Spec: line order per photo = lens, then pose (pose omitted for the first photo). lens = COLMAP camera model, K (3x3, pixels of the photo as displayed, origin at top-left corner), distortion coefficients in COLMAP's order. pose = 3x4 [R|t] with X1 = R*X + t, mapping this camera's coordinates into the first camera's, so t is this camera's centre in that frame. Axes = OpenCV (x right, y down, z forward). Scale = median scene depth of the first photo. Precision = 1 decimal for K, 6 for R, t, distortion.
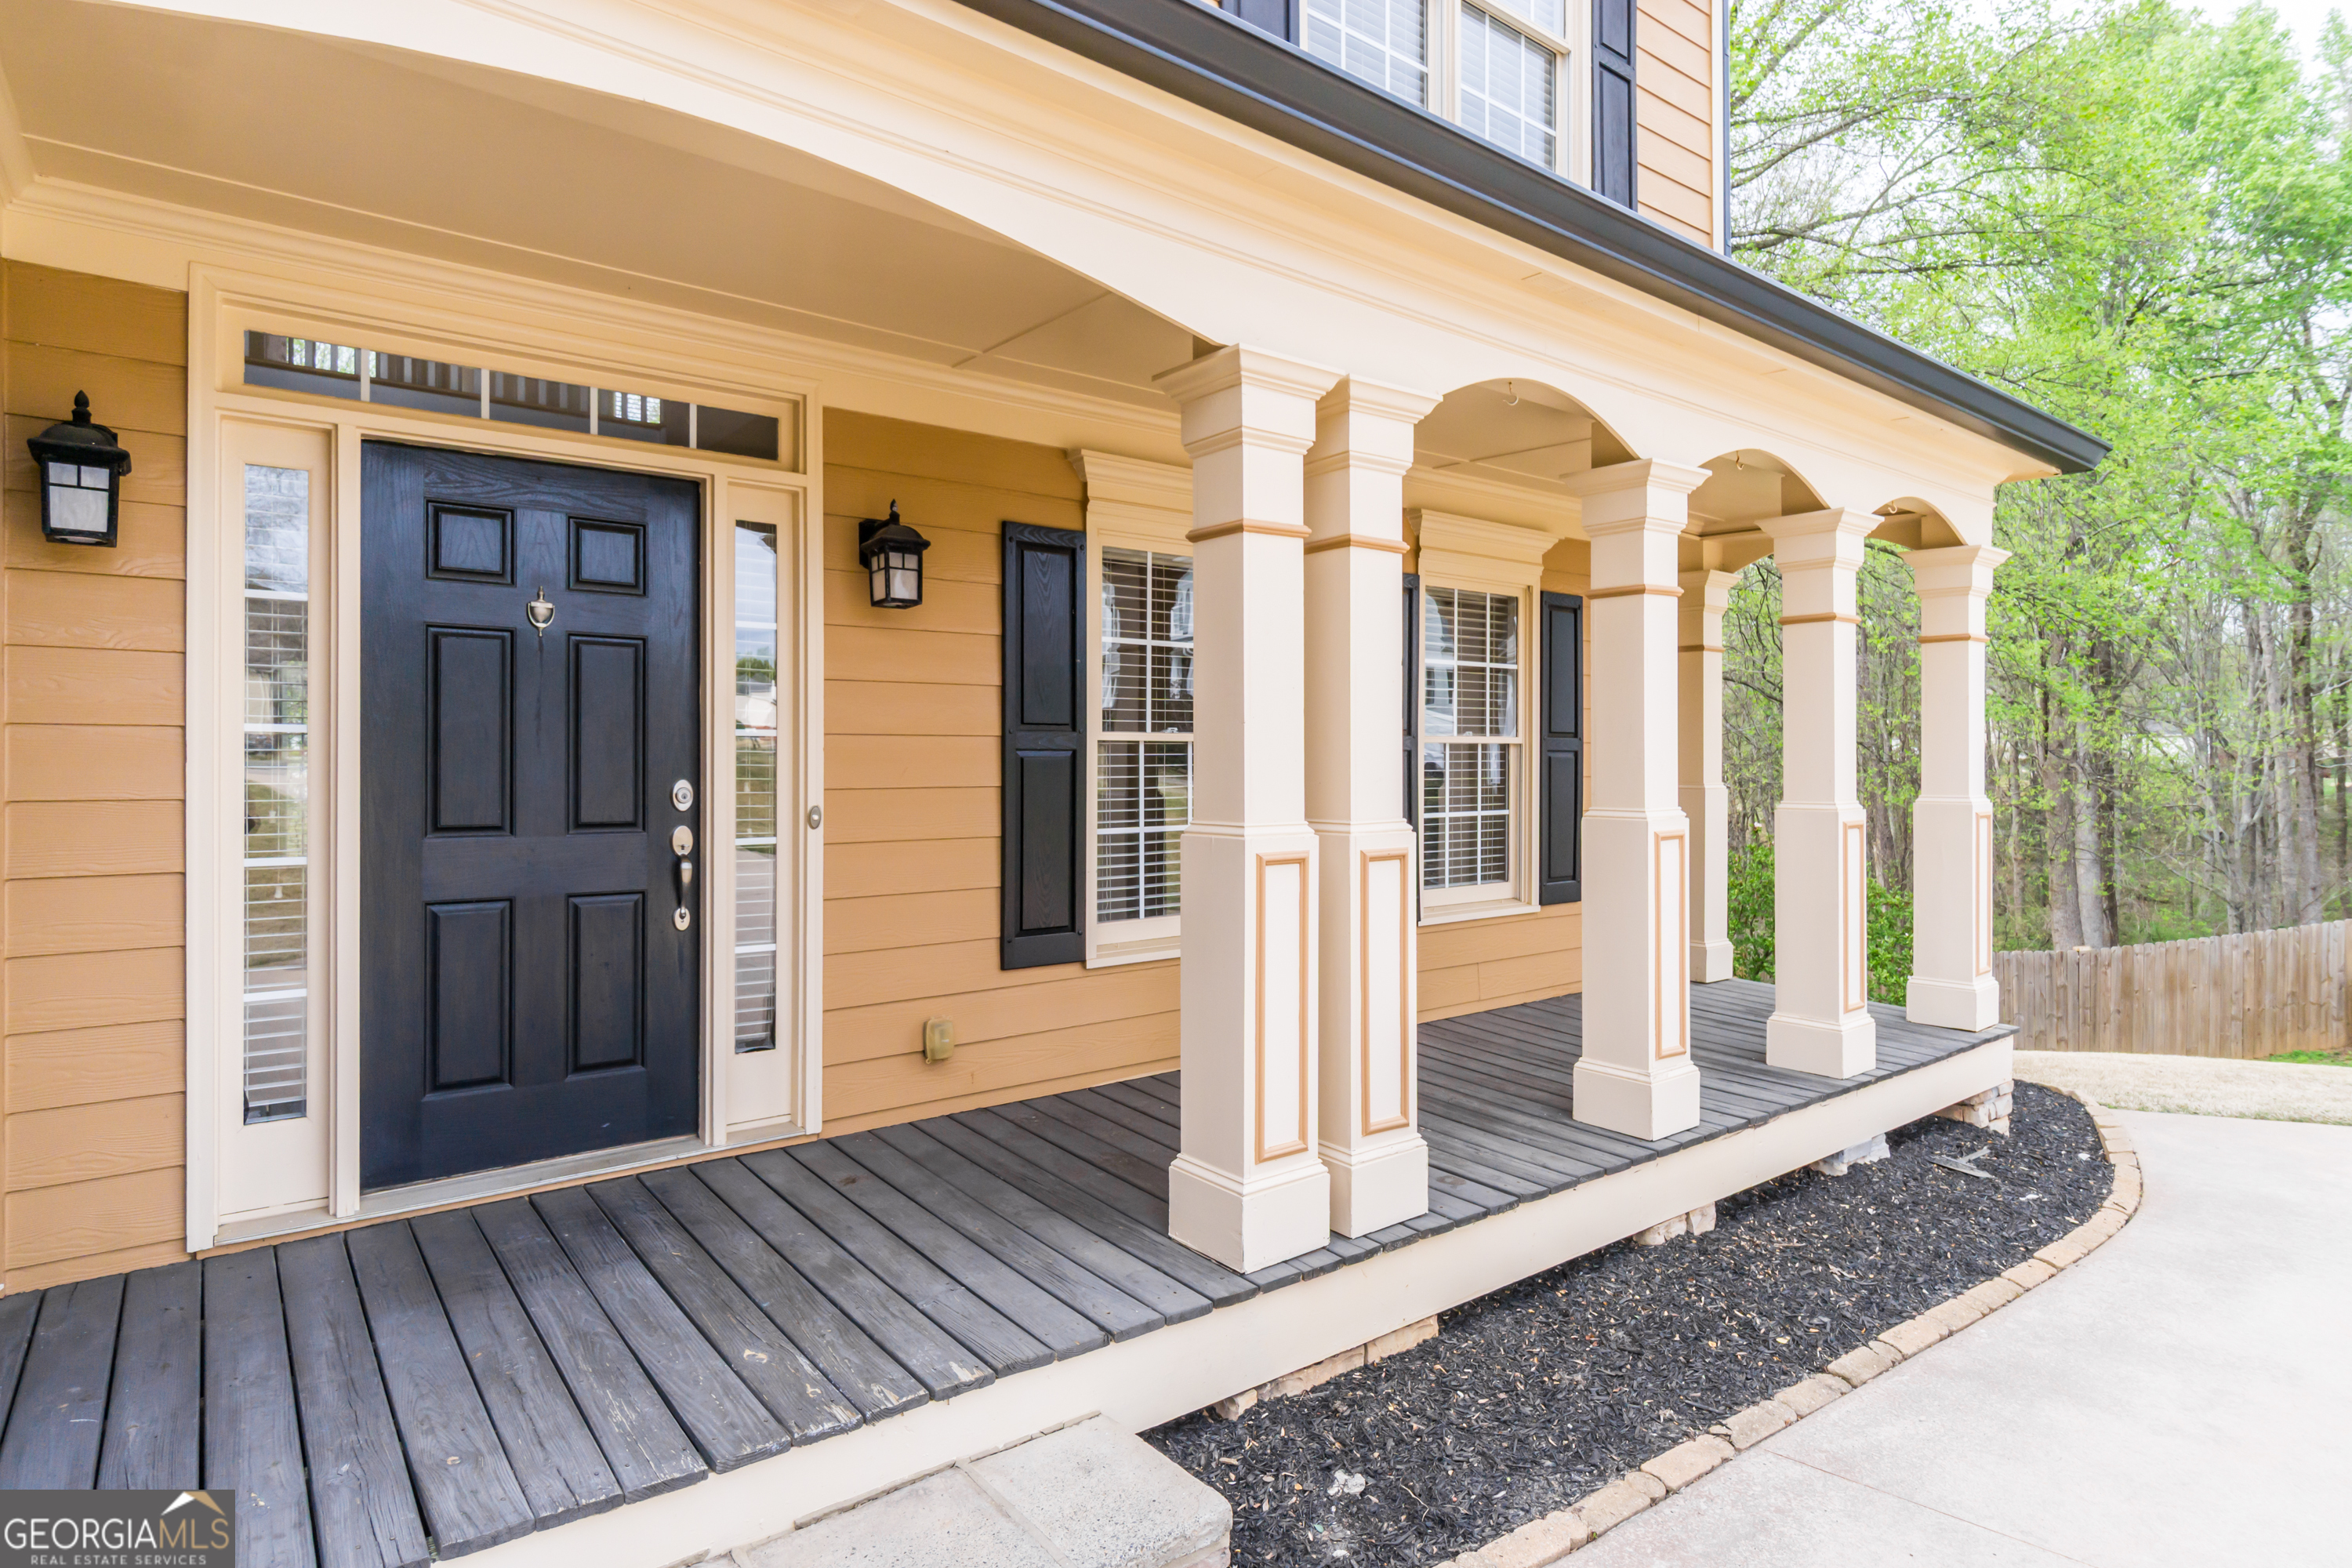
lens RADIAL K [[1345.6, 0, 1182.0], [0, 1345.6, 749.8], [0, 0, 1]] dist [0.002312, 0.000395]
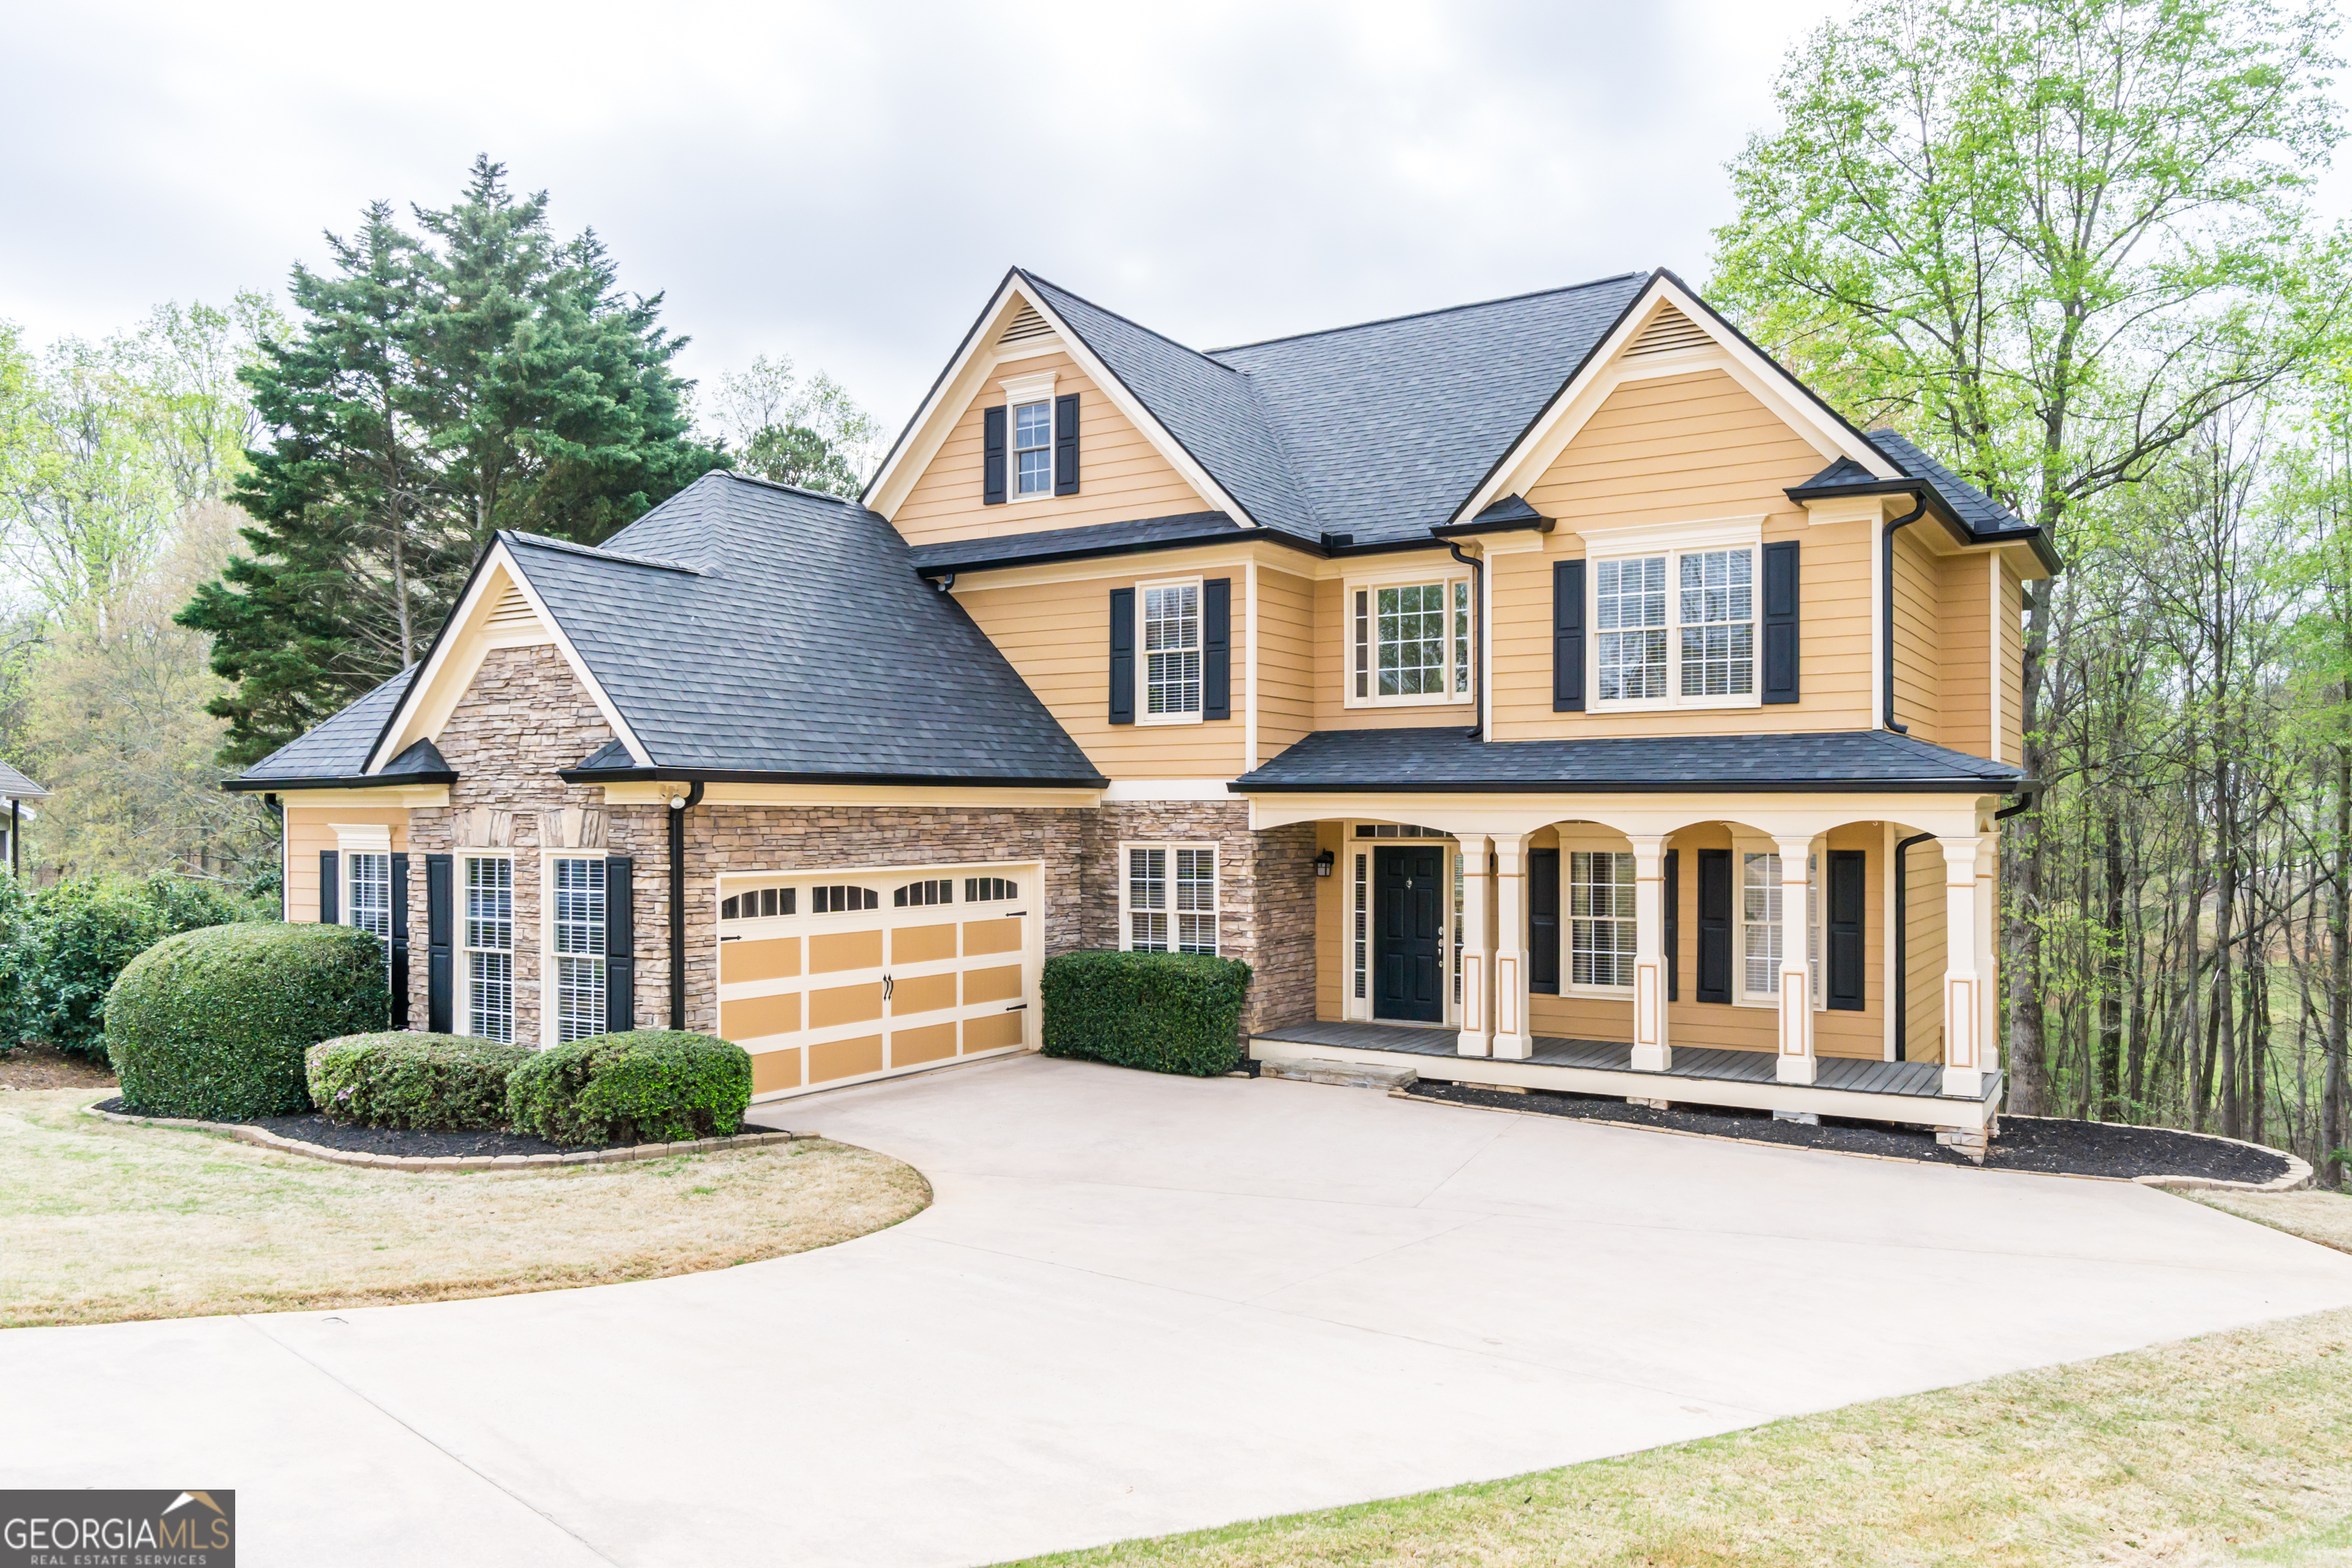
lens RADIAL K [[1610.2, 0, 1177.1], [0, 1610.2, 810.7], [0, 0, 1]] dist [-0.001025, -0.003307]
pose [[0.364207, -0.001271, -0.931317, 3.840131], [-0.000028, 0.999999, -0.001376, -0.318047], [0.931318, 0.000528, 0.364206, -1.441153]]
